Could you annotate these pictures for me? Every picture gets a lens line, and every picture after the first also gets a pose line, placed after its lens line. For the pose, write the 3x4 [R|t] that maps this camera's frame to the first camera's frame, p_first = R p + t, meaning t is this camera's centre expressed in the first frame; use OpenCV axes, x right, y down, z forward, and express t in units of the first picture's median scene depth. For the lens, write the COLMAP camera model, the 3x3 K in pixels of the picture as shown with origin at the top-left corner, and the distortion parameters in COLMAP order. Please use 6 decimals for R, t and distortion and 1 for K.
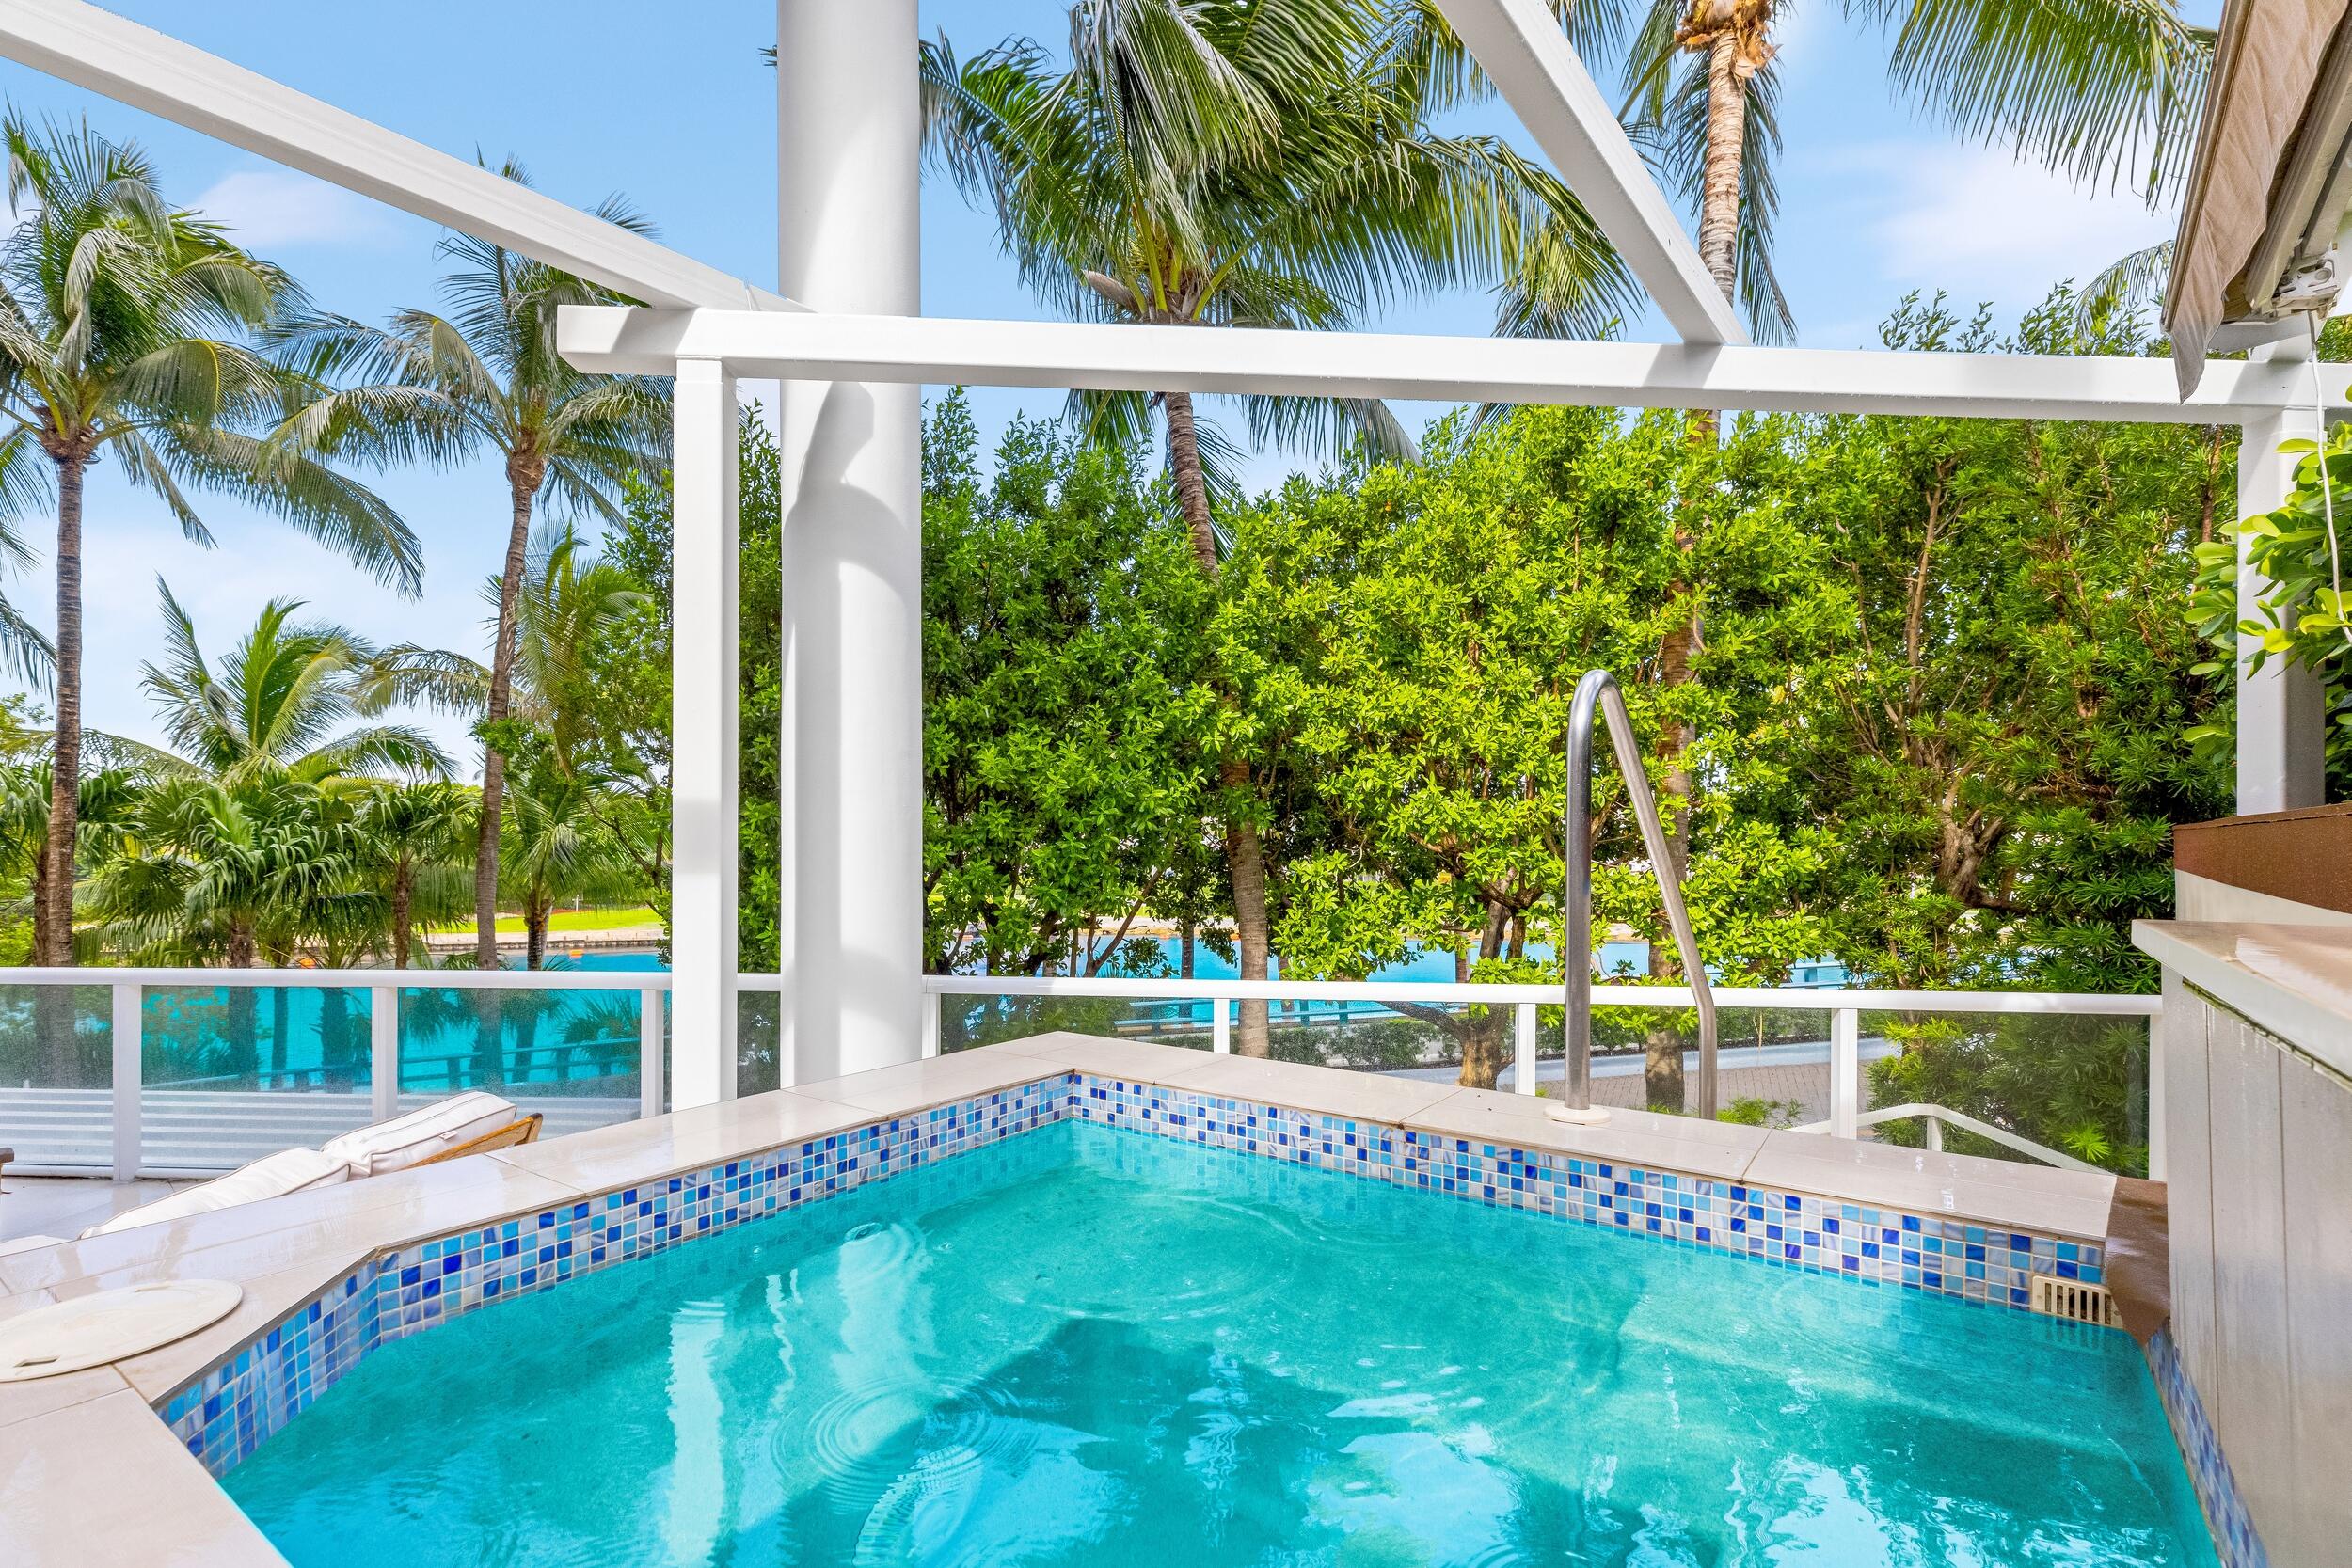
lens RADIAL K [[1074.7, 0, 1167.3], [0, 1074.7, 831.7], [0, 0, 1]] dist [0.008434, -0.000722]
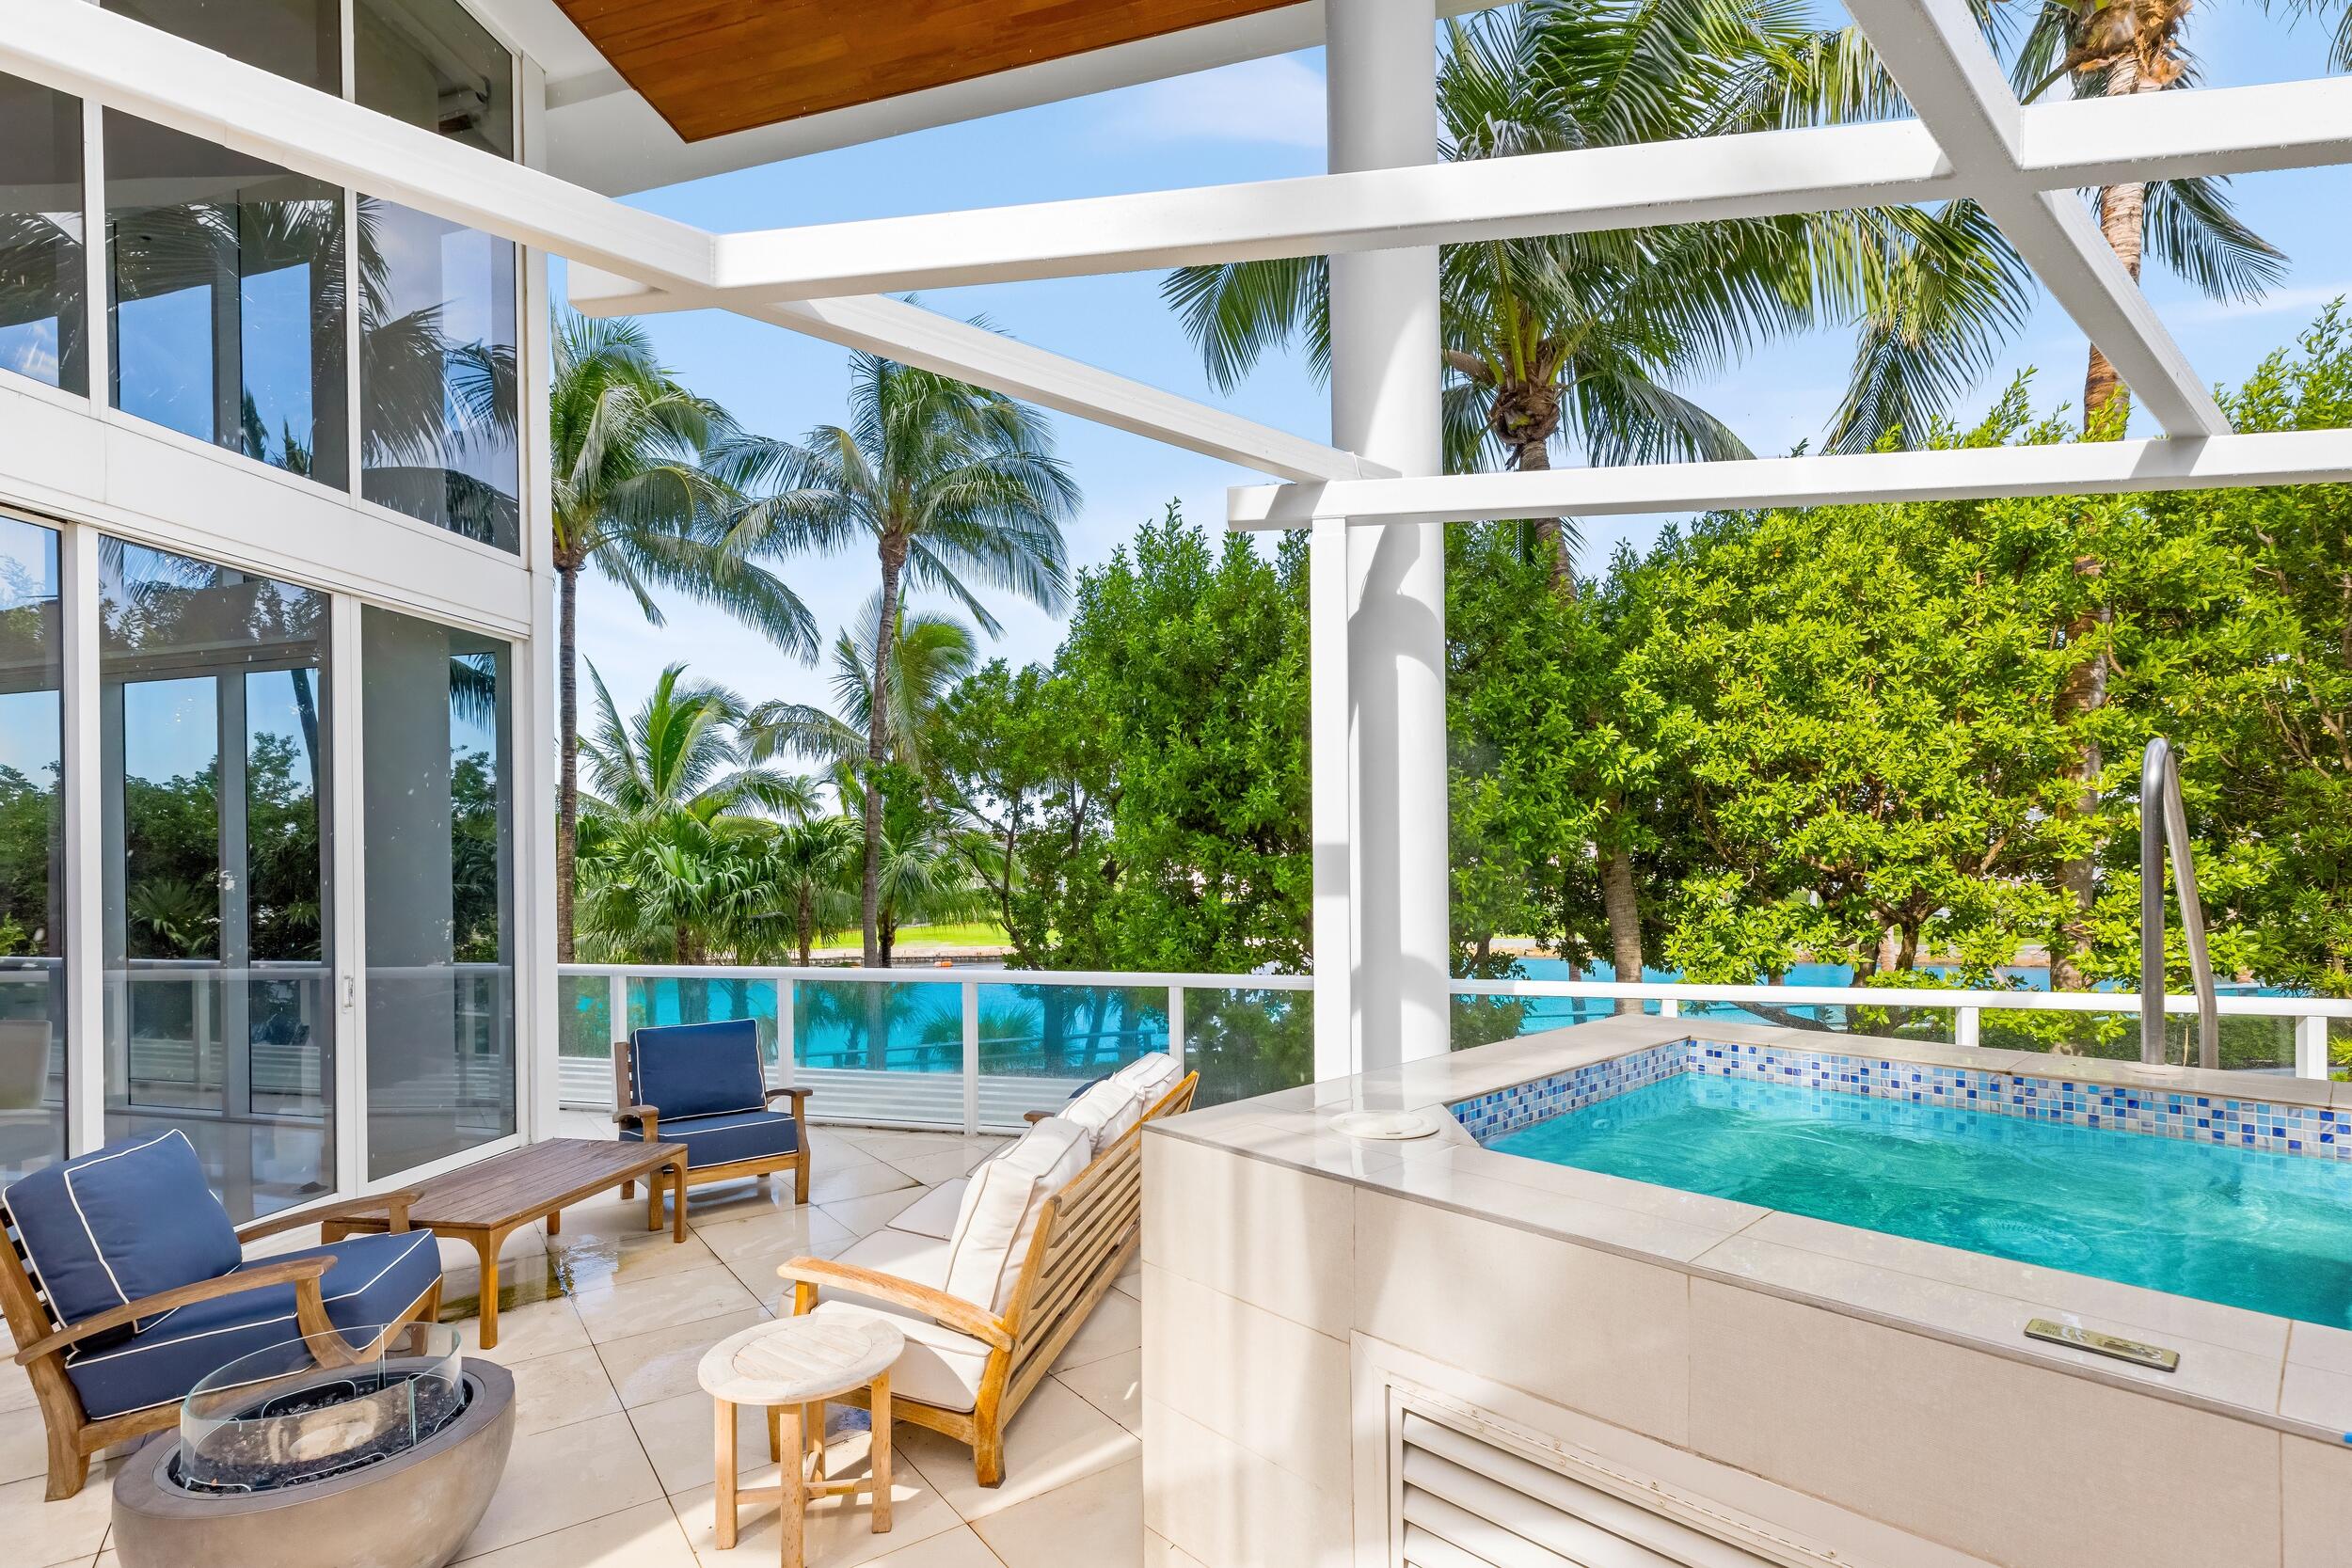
lens RADIAL K [[1071.3, 0, 1176.0], [0, 1071.3, 854.1], [0, 0, 1]] dist [0.004996, 0.000391]
pose [[0.979671, -0.013268, -0.200173, -0.187798], [0.013746, 0.999905, 0.000996, -0.008981], [0.200141, -0.003727, 0.979760, -0.195653]]
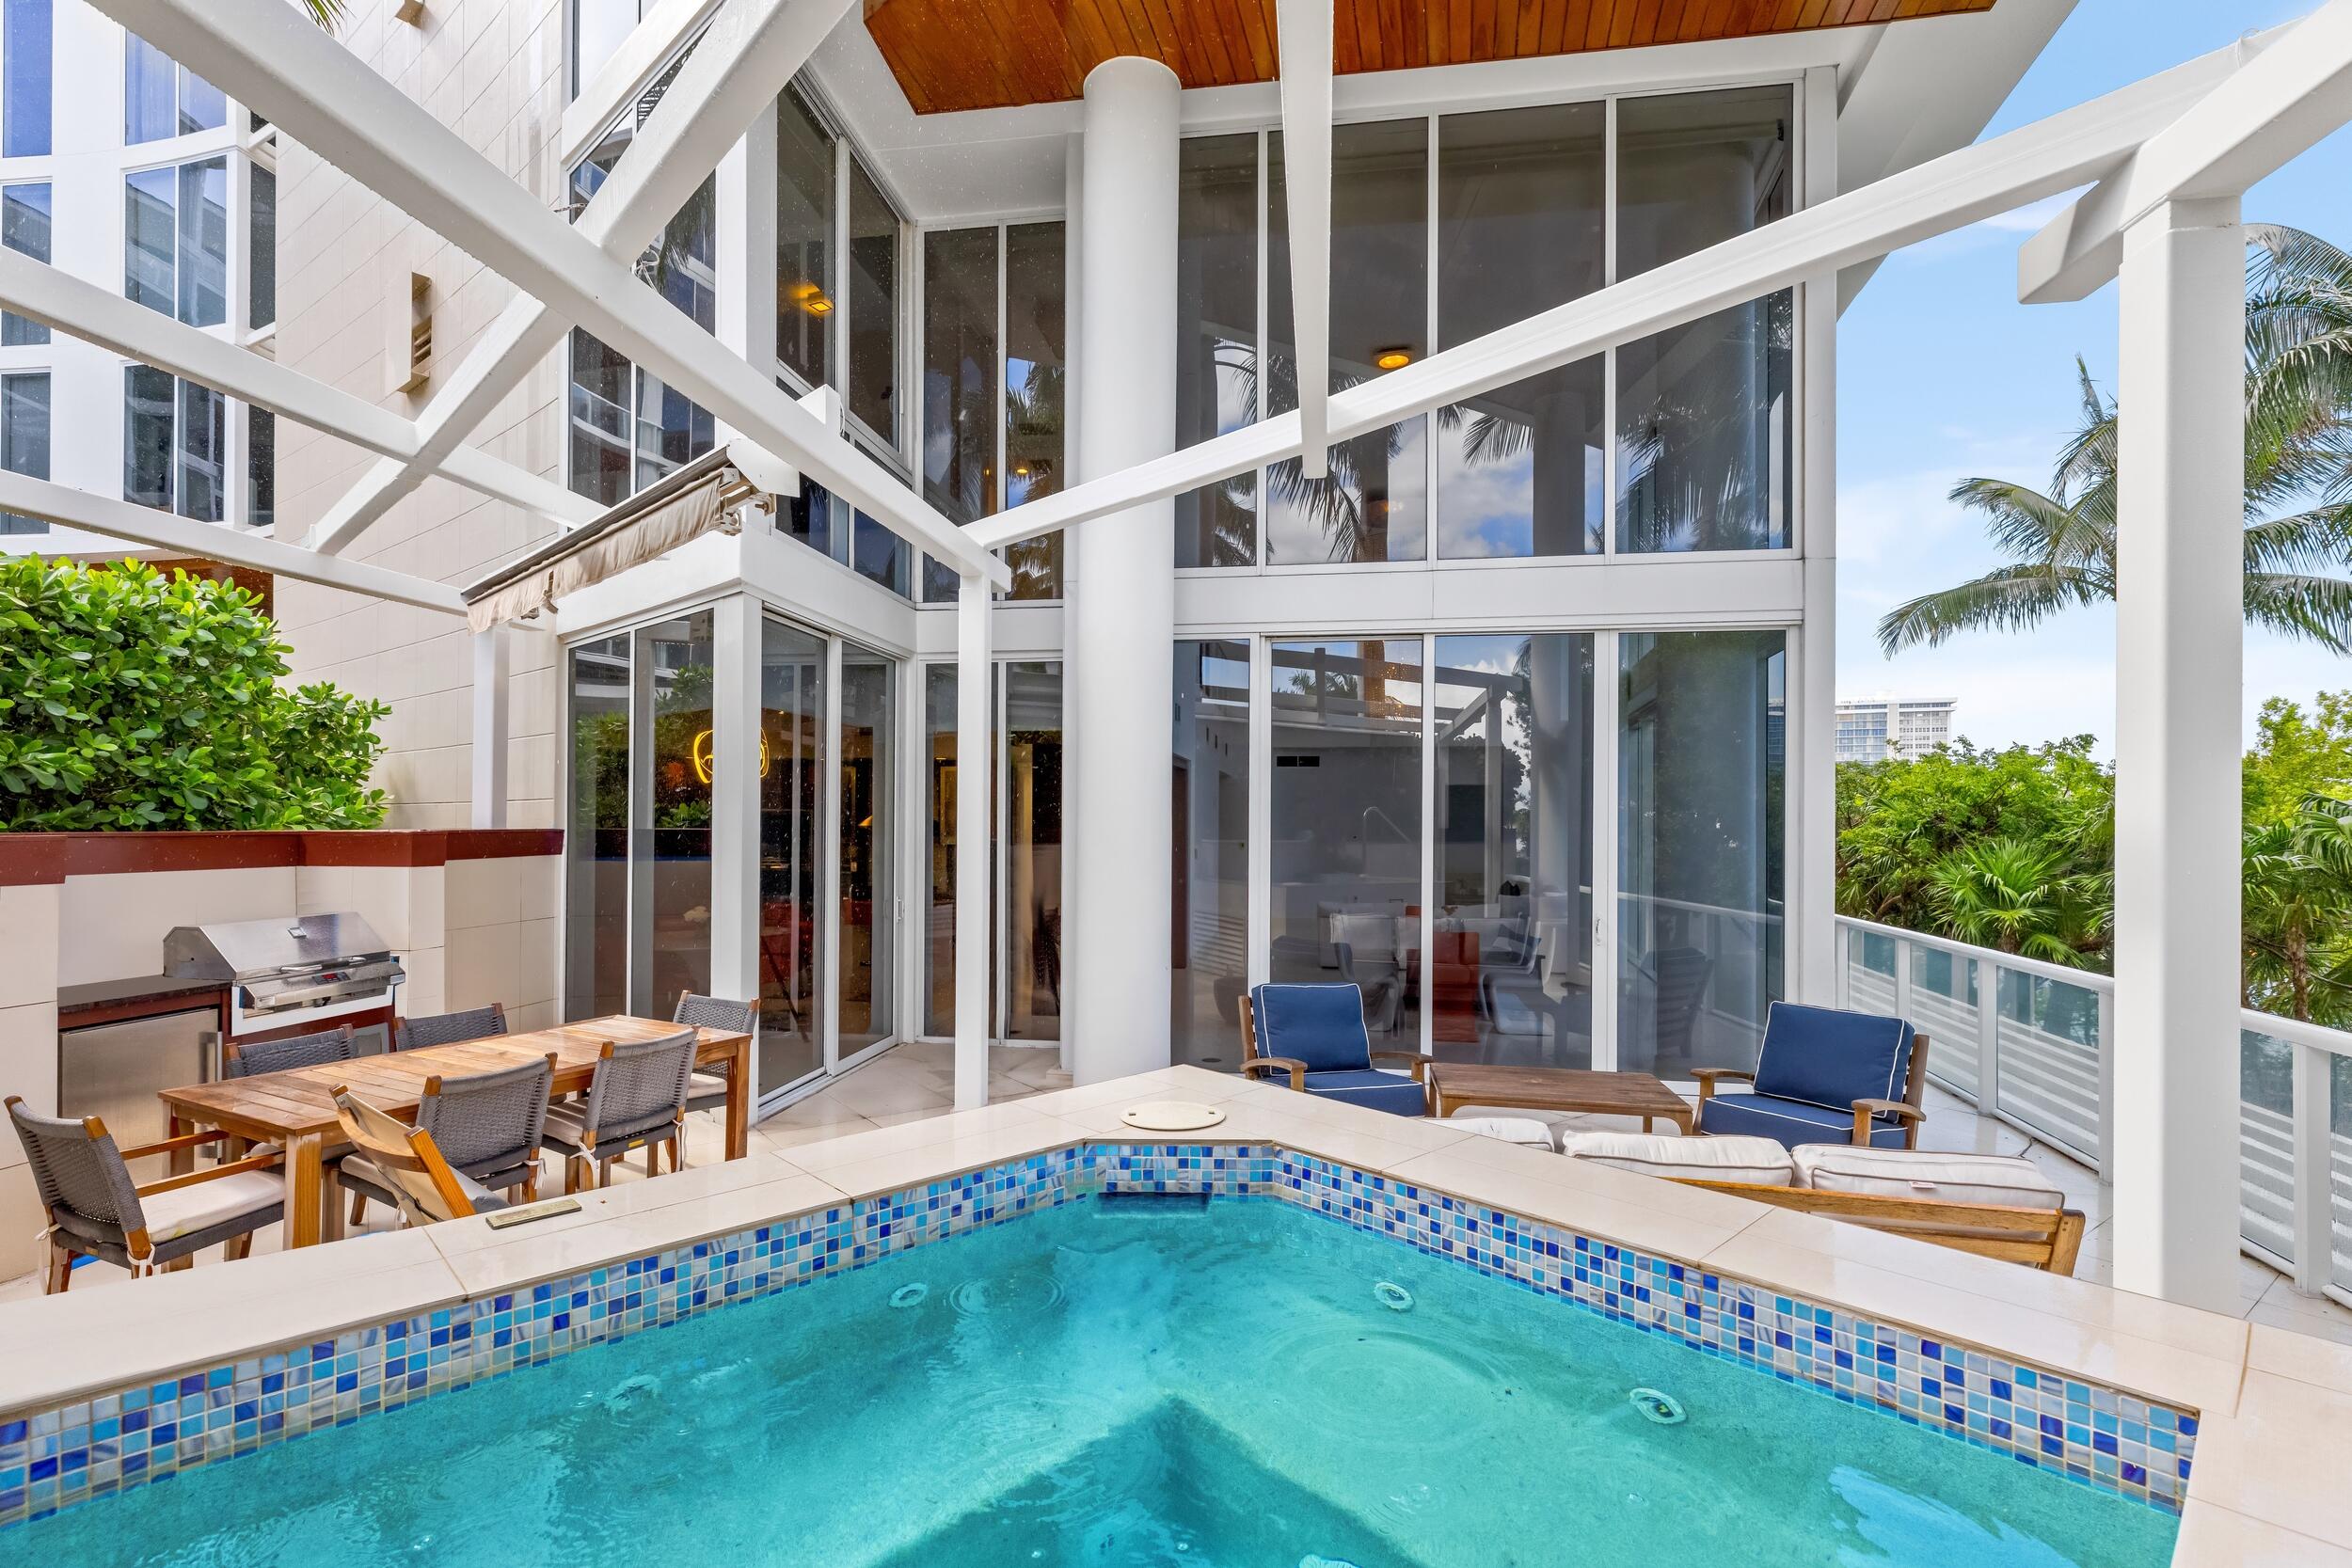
lens RADIAL K [[1074.8, 0, 1172.9], [0, 1074.8, 820.8], [0, 0, 1]] dist [0.000414, -0.000199]
pose [[-0.167280, -0.004984, -0.985897, 0.194377], [-0.004513, 0.999981, -0.004290, -0.016239], [0.985899, 0.003732, -0.167299, 0.261614]]
